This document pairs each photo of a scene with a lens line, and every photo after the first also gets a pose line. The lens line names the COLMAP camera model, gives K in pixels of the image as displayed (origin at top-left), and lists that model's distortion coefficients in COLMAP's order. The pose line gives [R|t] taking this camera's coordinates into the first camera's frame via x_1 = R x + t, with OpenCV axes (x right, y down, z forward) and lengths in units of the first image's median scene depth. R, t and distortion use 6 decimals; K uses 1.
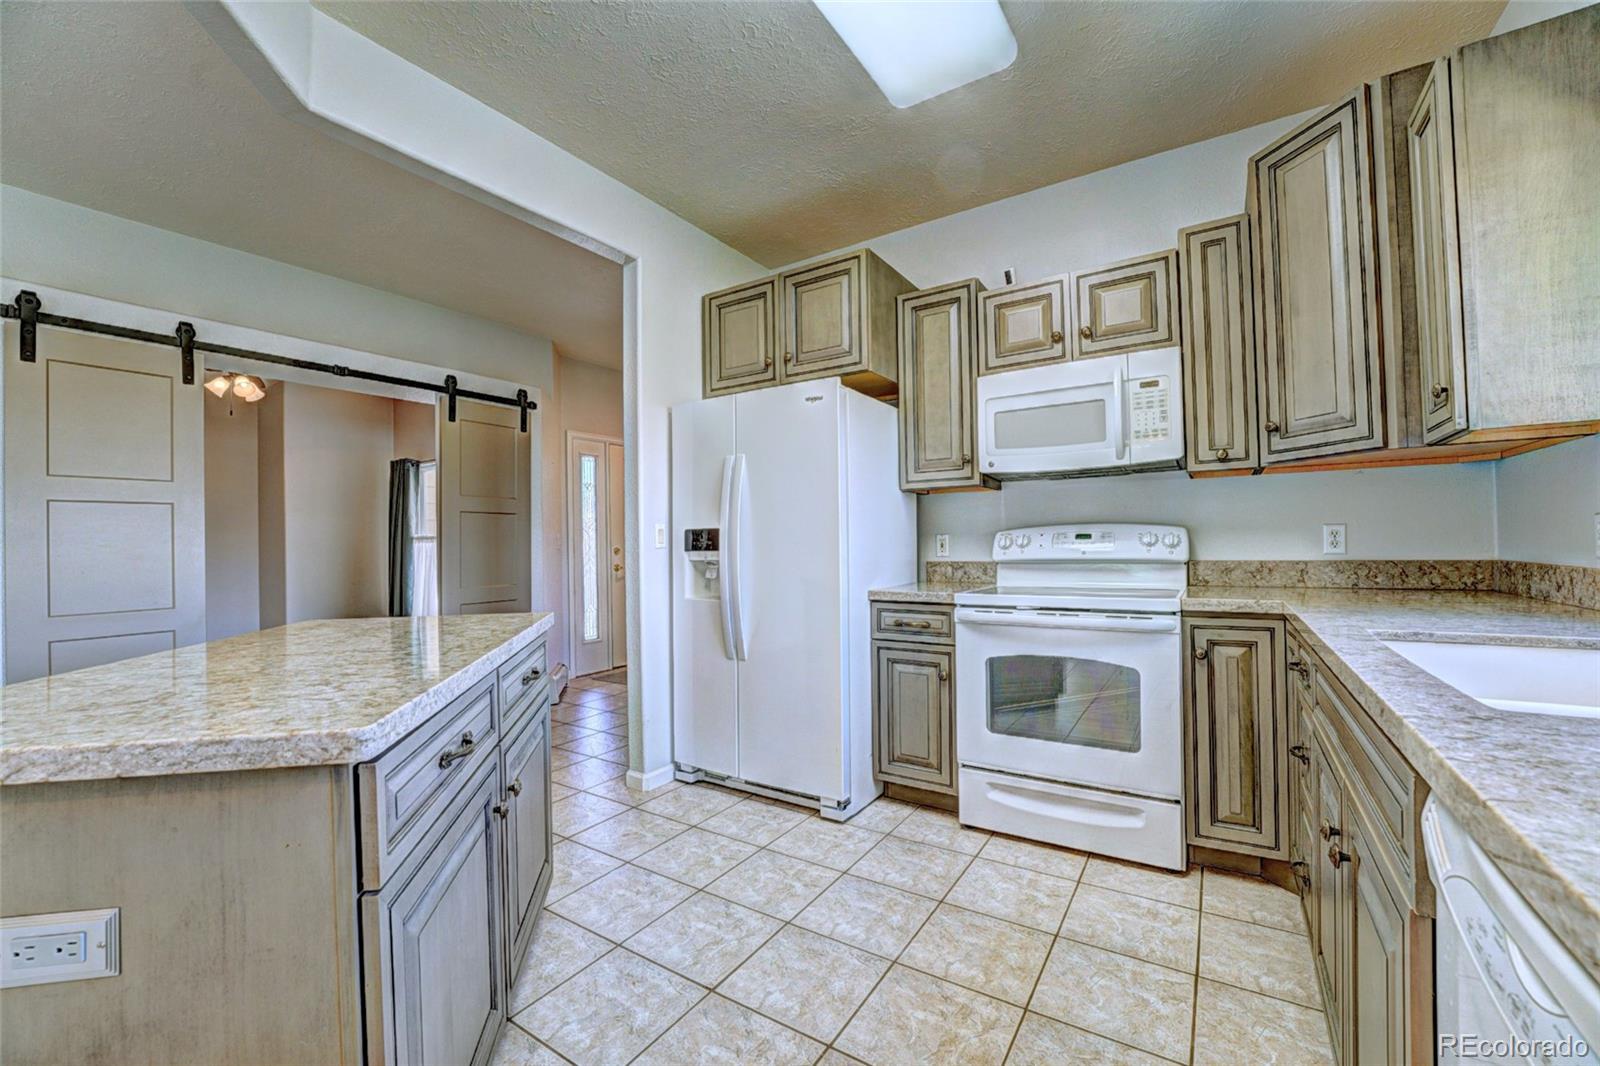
lens RADIAL K [[663.5, 0, 786.8], [0, 663.5, 535.3], [0, 0, 1]] dist [-0.026669, 0.002327]
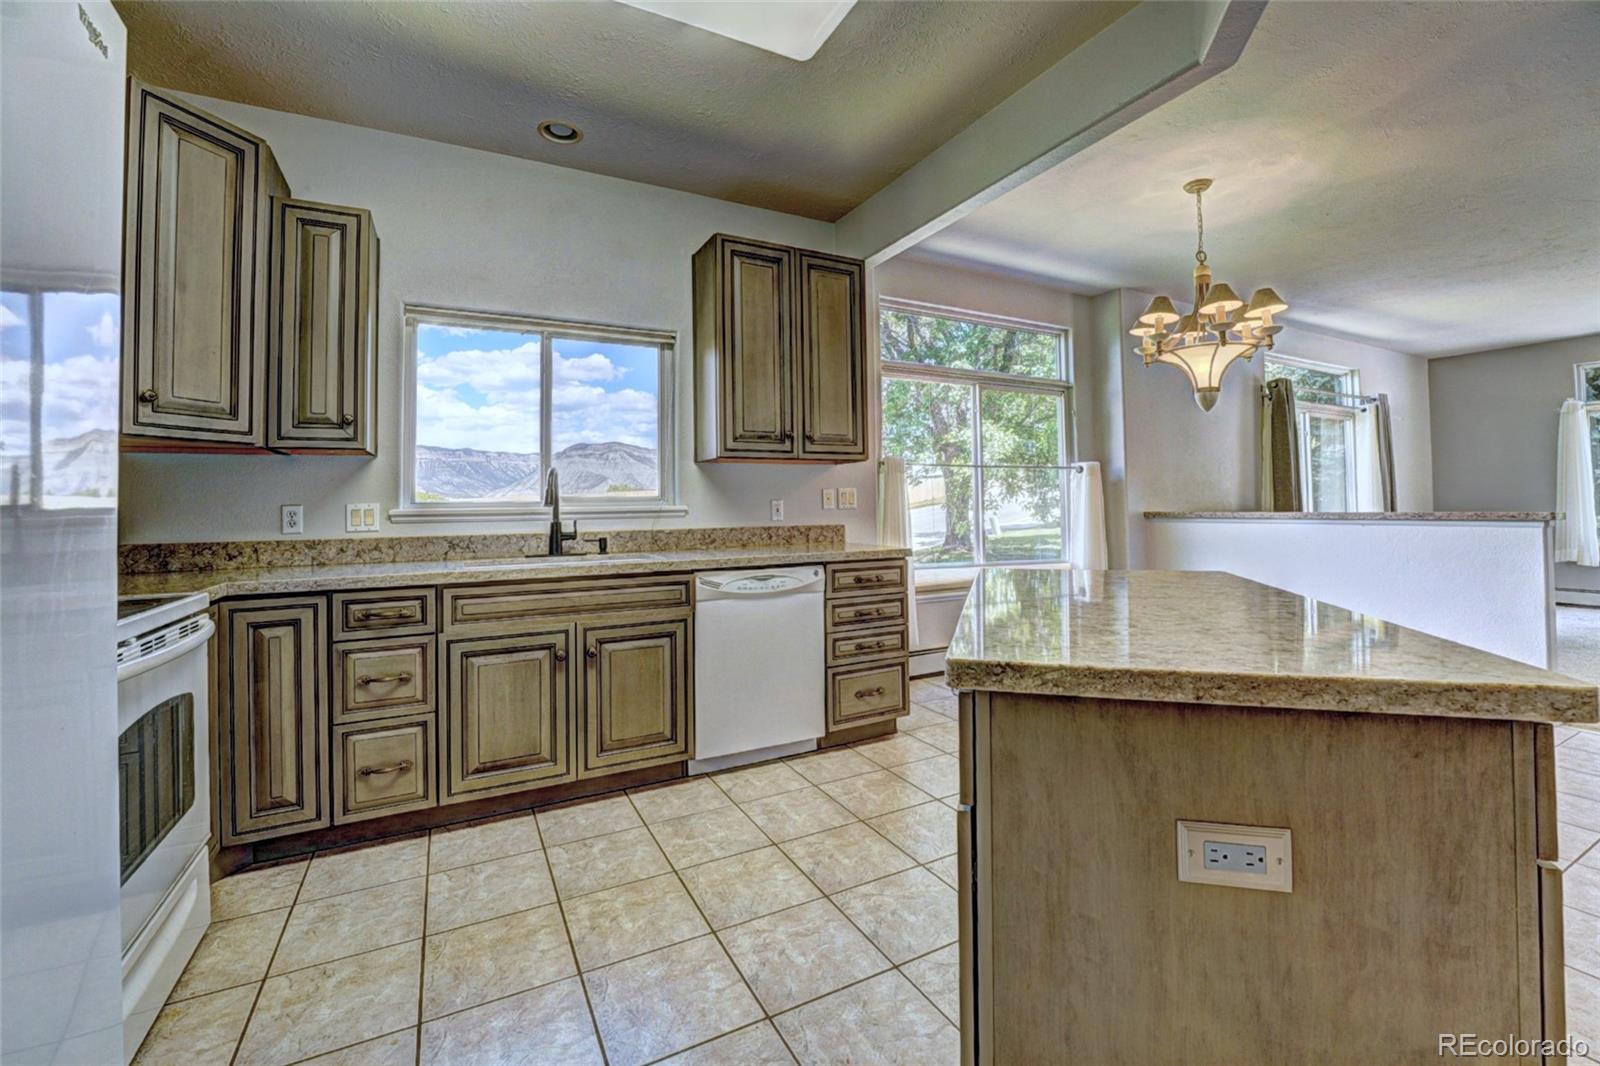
lens RADIAL K [[663.5, 0, 807.9], [0, 663.5, 484.3], [0, 0, 1]] dist [-0.026669, 0.002327]
pose [[-0.886501, 0.045390, 0.460495, -0.356447], [0.022633, 0.998239, -0.054824, 0.018160], [-0.462172, -0.038180, -0.885968, 1.064945]]
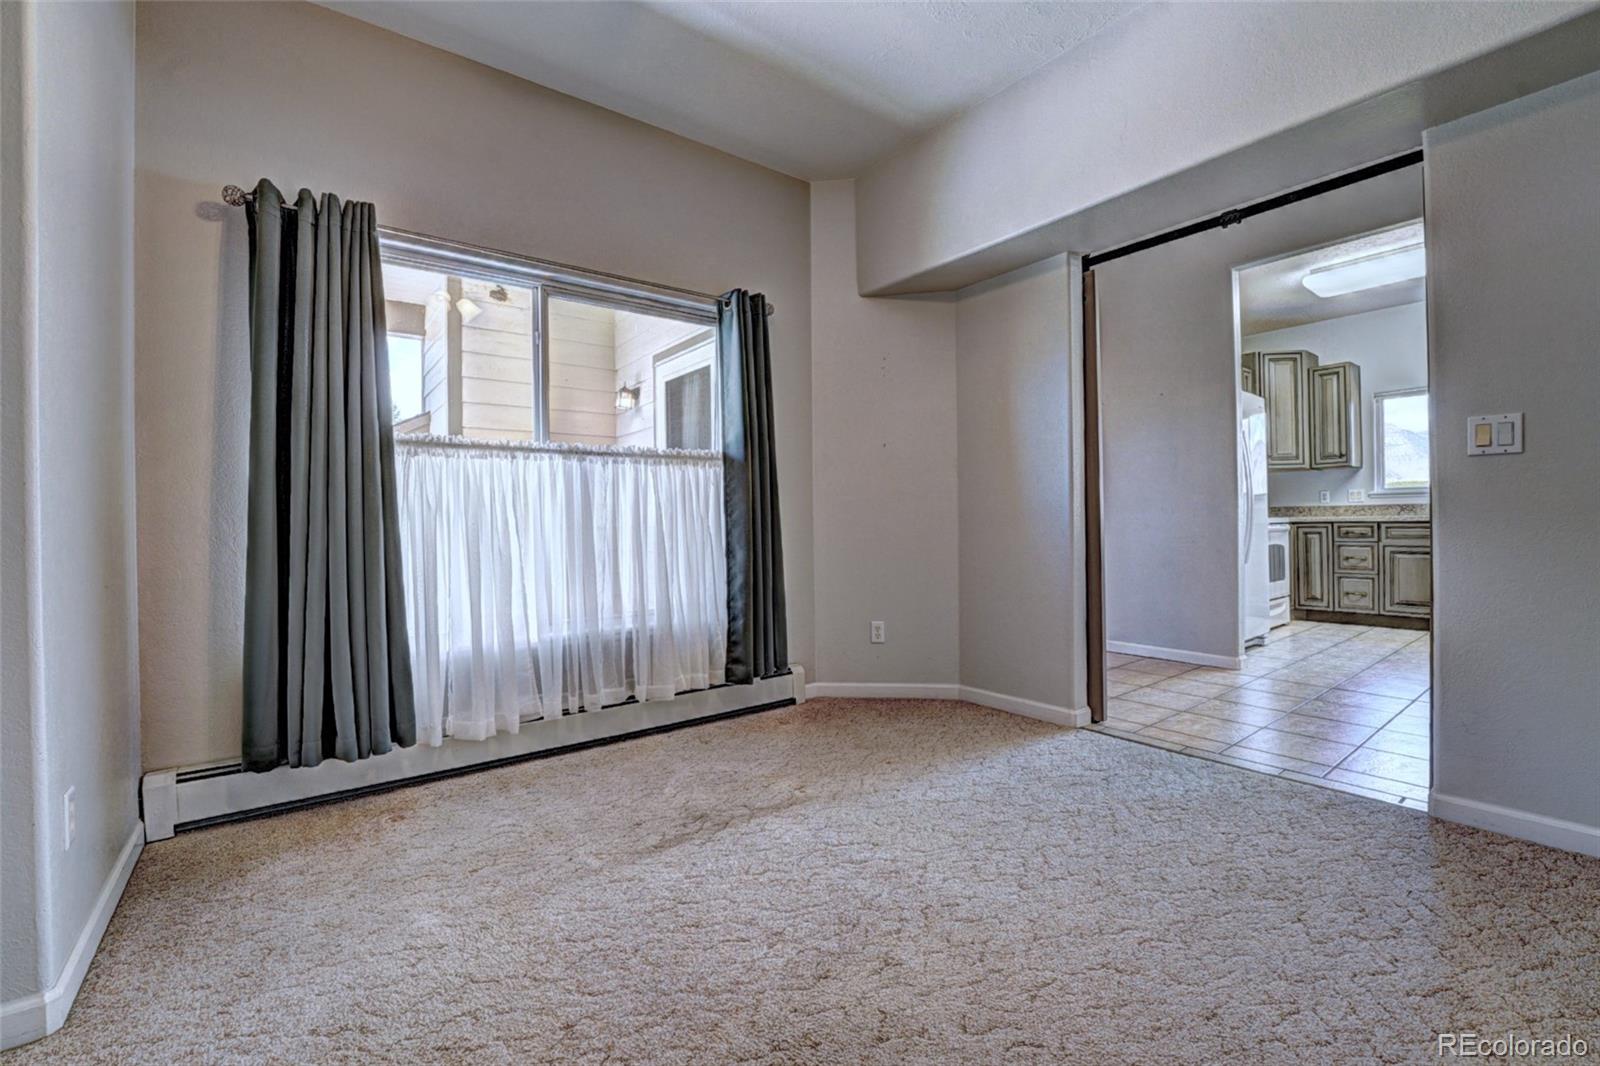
lens RADIAL K [[663.5, 0, 802.0], [0, 663.5, 523.1], [0, 0, 1]] dist [-0.026669, 0.002327]
pose [[0.306898, 0.012111, 0.951665, -1.921158], [-0.008941, 0.999912, -0.009842, 0.126085], [-0.951700, -0.005488, 0.306979, 1.580681]]
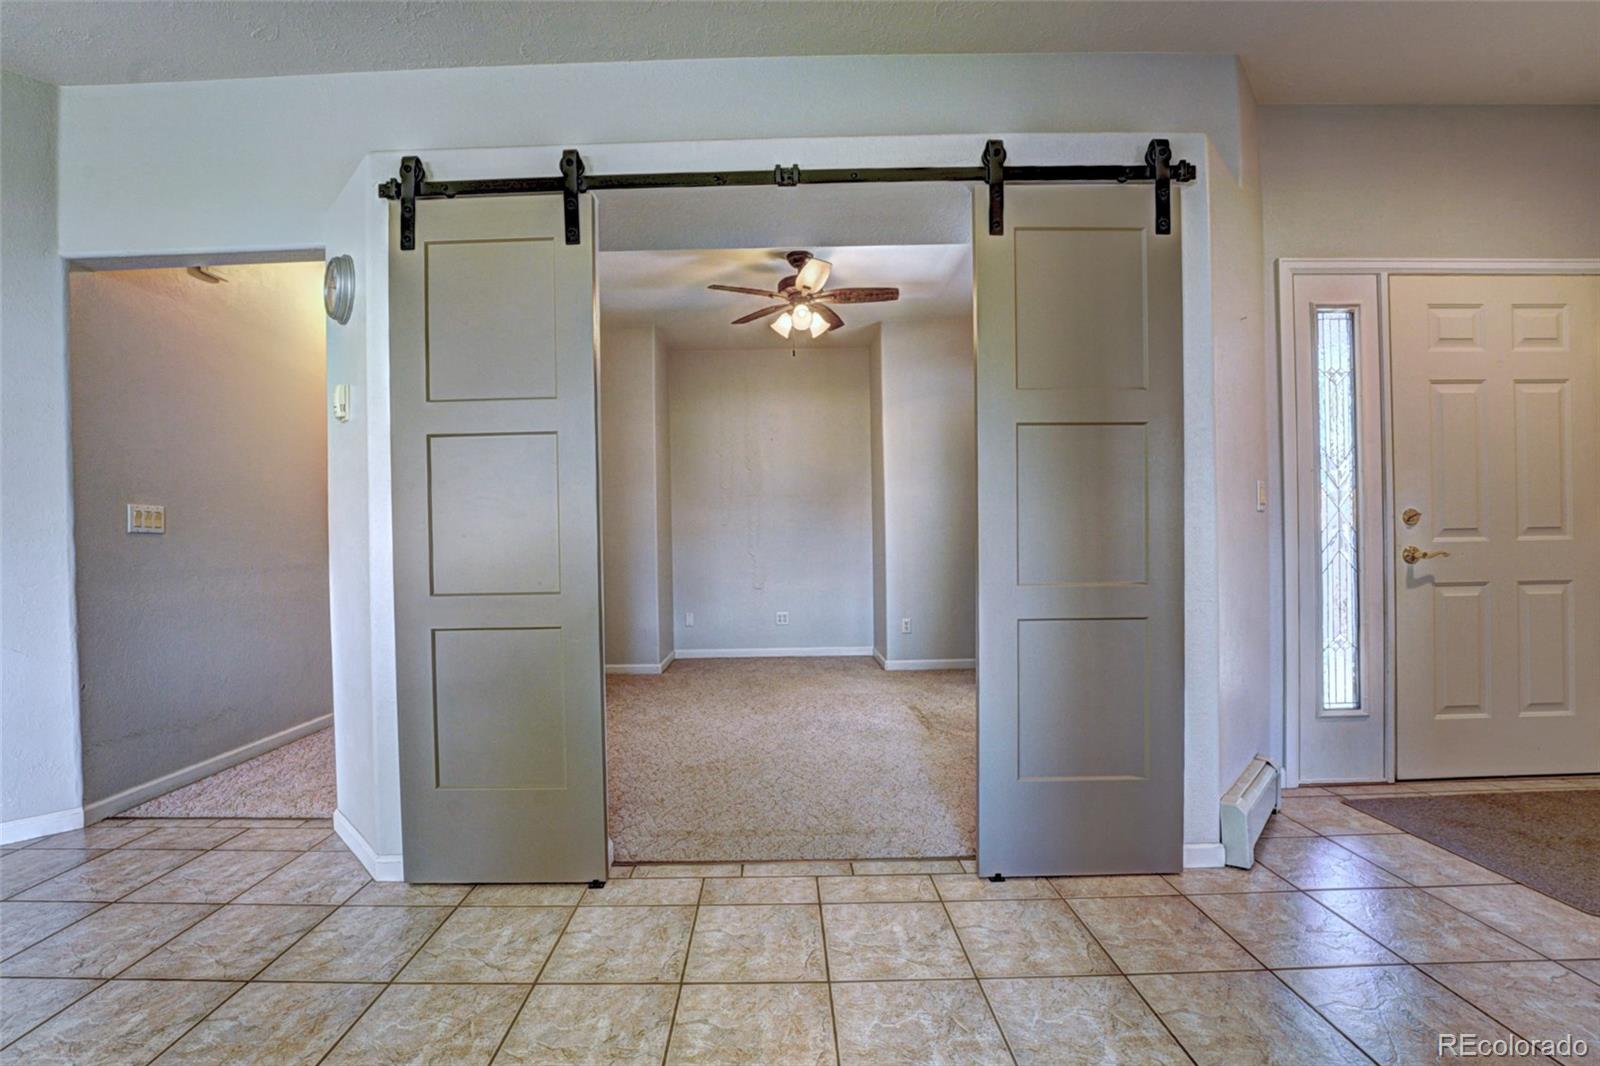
lens RADIAL K [[663.5, 0, 768.8], [0, 663.5, 537.6], [0, 0, 1]] dist [-0.026669, 0.002327]
pose [[0.554574, 0.016241, -0.831976, -0.290139], [0.014230, 0.999478, 0.028997, 0.044608], [0.832012, -0.027920, 0.554054, 0.866227]]
